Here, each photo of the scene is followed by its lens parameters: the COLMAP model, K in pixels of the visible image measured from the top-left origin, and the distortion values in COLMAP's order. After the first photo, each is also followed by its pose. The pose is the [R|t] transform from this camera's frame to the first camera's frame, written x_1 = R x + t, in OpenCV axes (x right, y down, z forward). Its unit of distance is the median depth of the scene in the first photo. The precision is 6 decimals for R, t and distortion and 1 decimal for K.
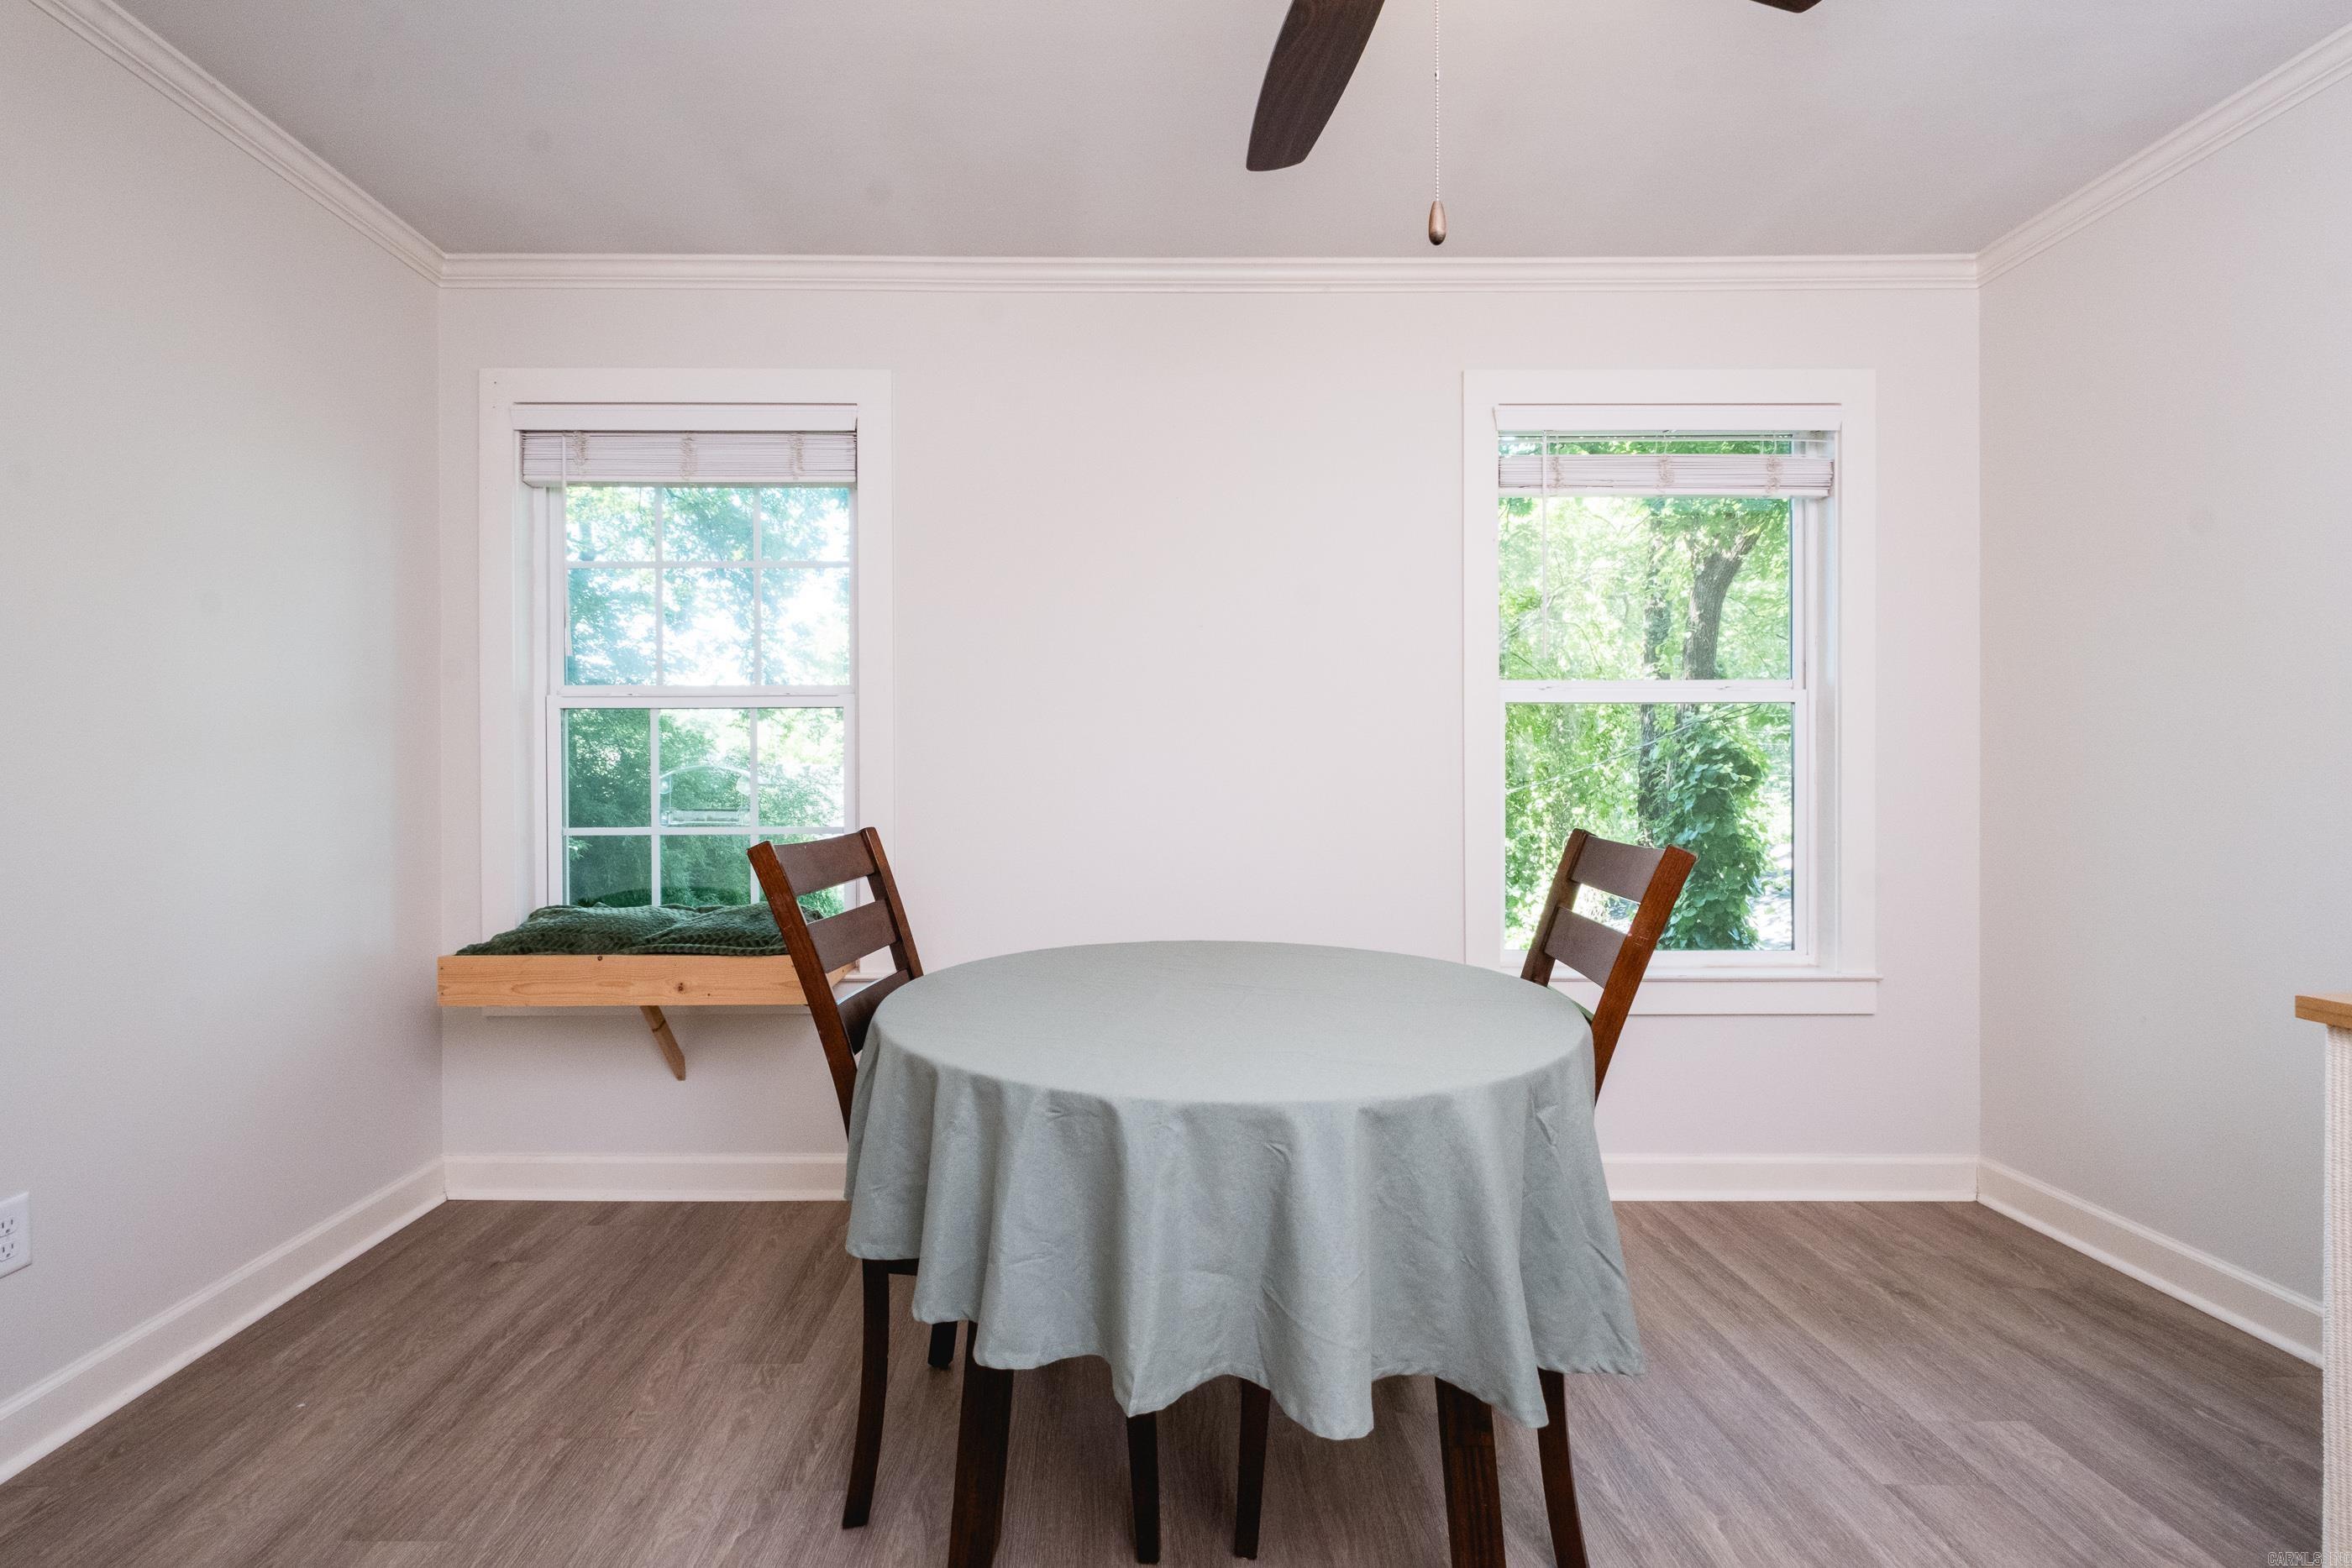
lens RADIAL K [[1020.2, 0, 1209.8], [0, 1020.2, 800.3], [0, 0, 1]] dist [0.002038, 0.000013]
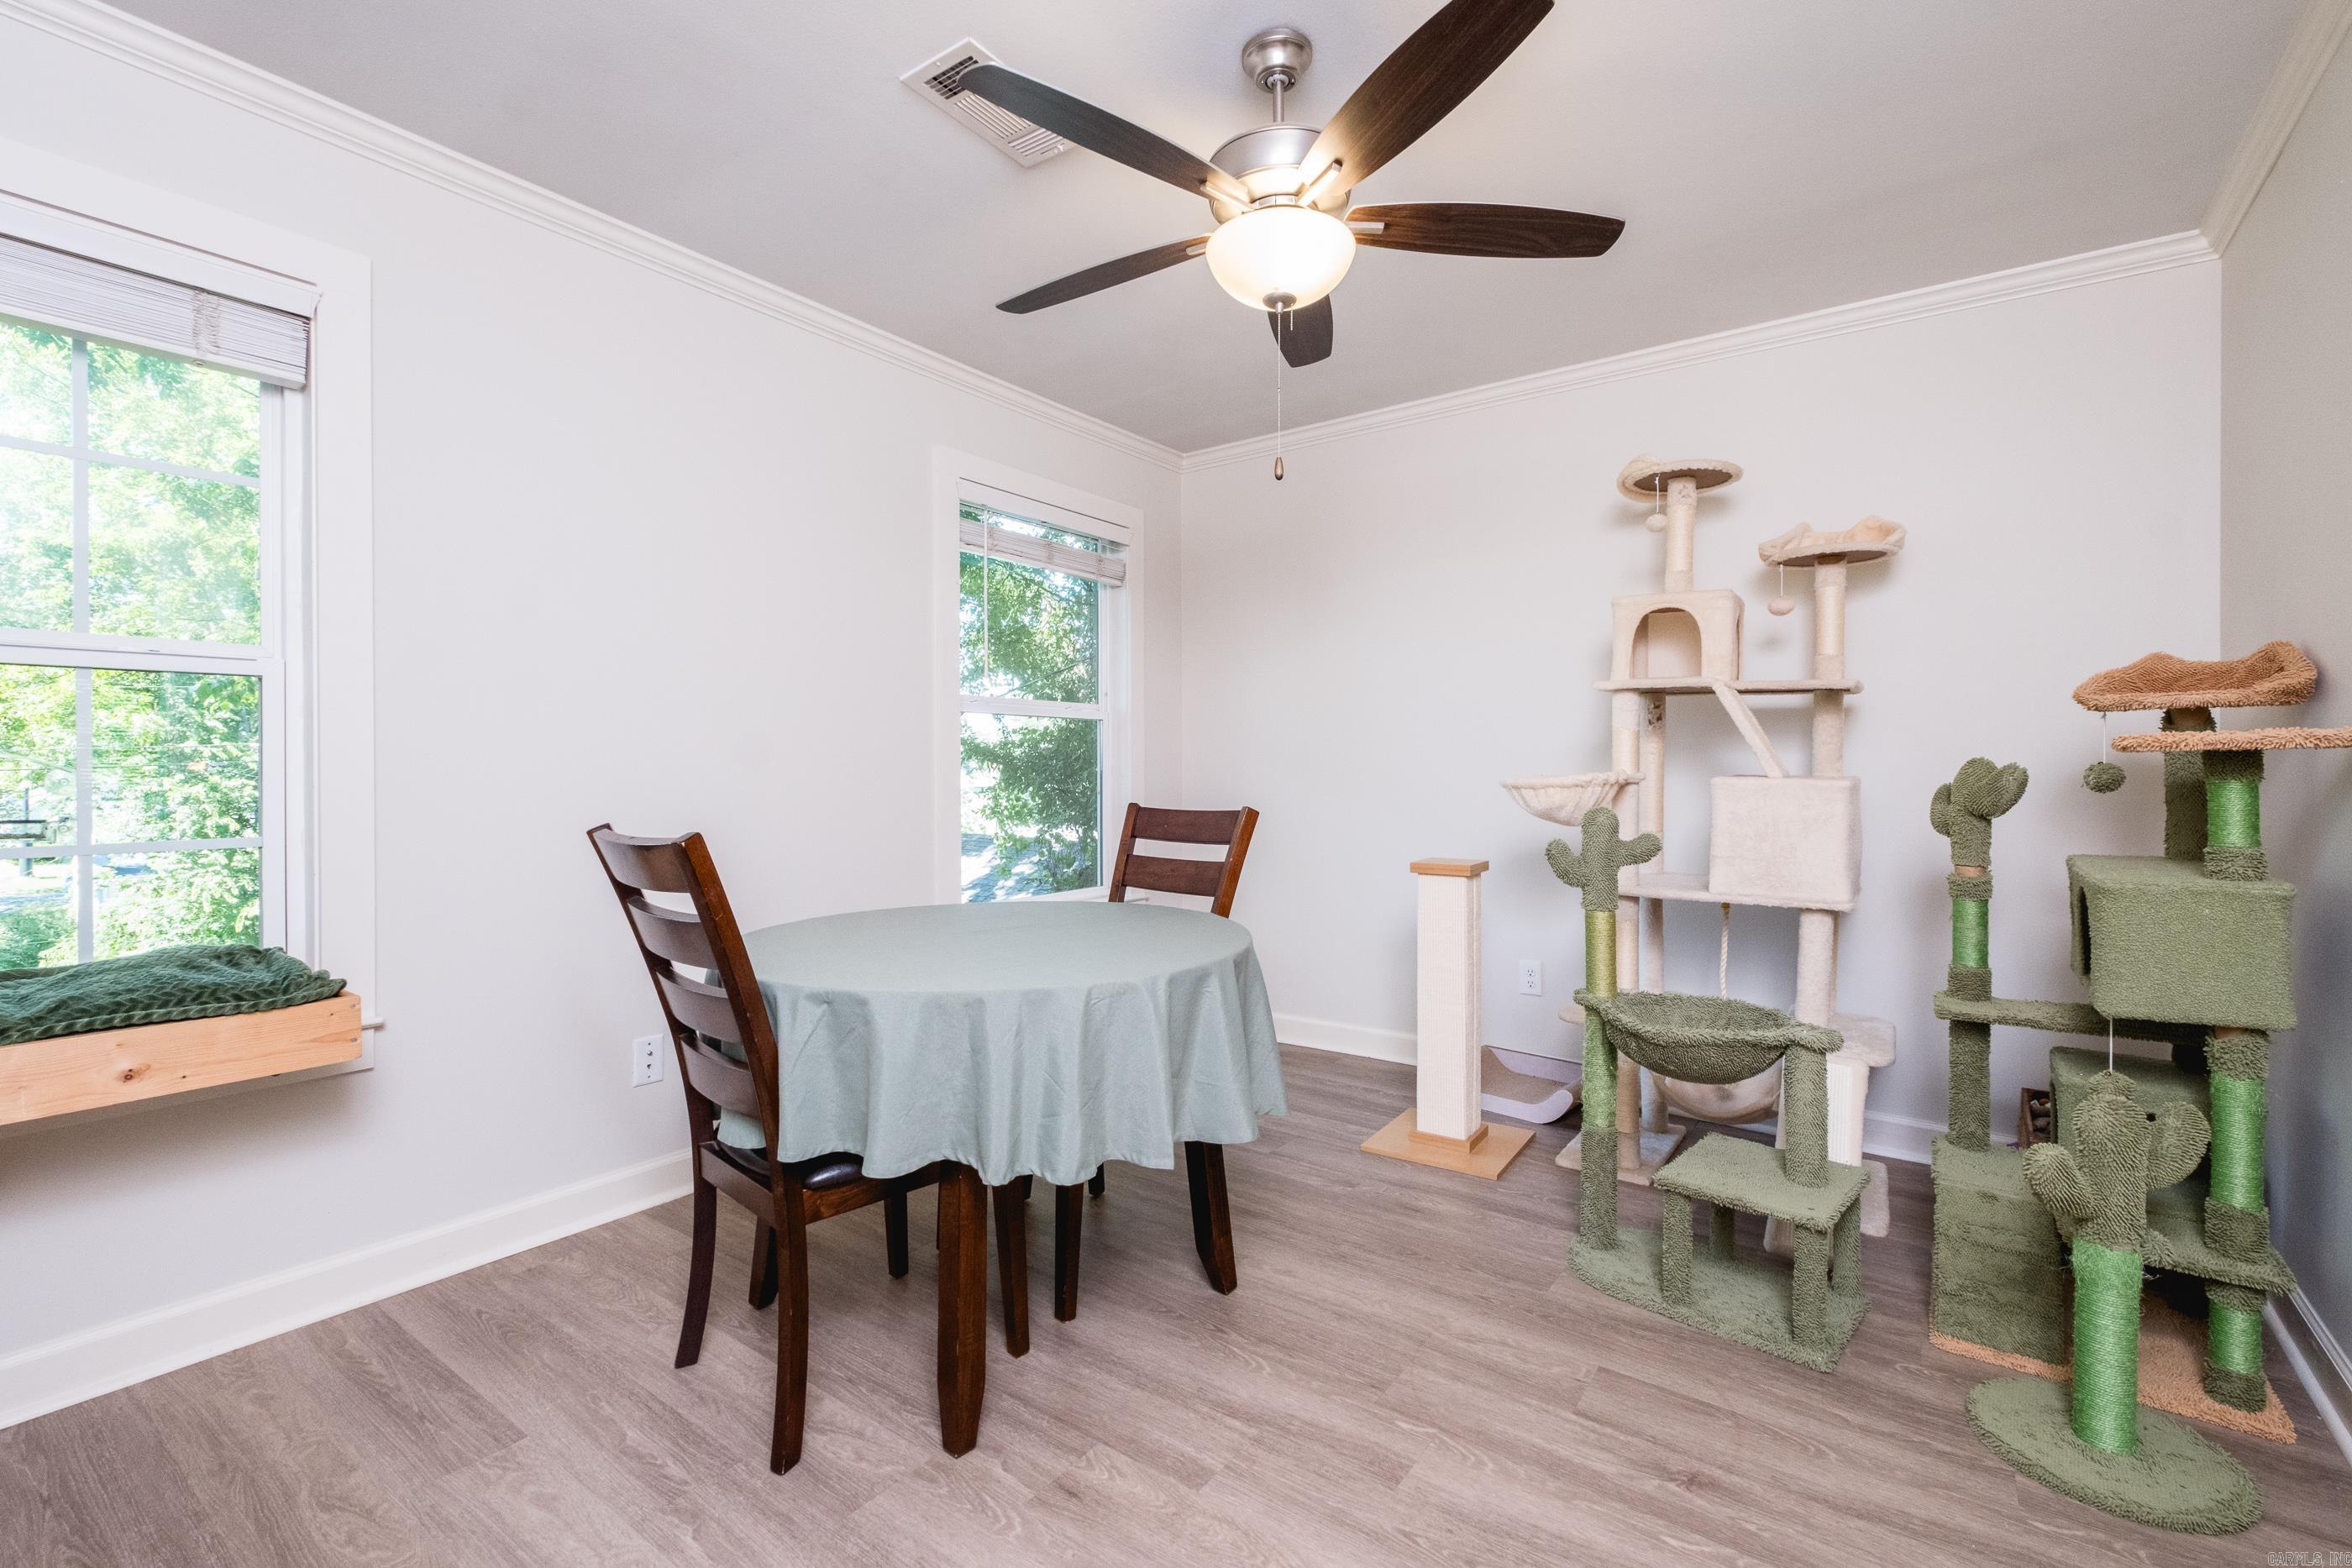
lens RADIAL K [[1031.4, 0, 1176.5], [0, 1031.4, 796.4], [0, 0, 1]] dist [0.000033, 0.000026]
pose [[0.596141, -0.020121, 0.802628, -0.603955], [0.012036, 0.999798, 0.016124, -0.007039], [-0.802790, 0.000048, 0.596263, 0.015262]]
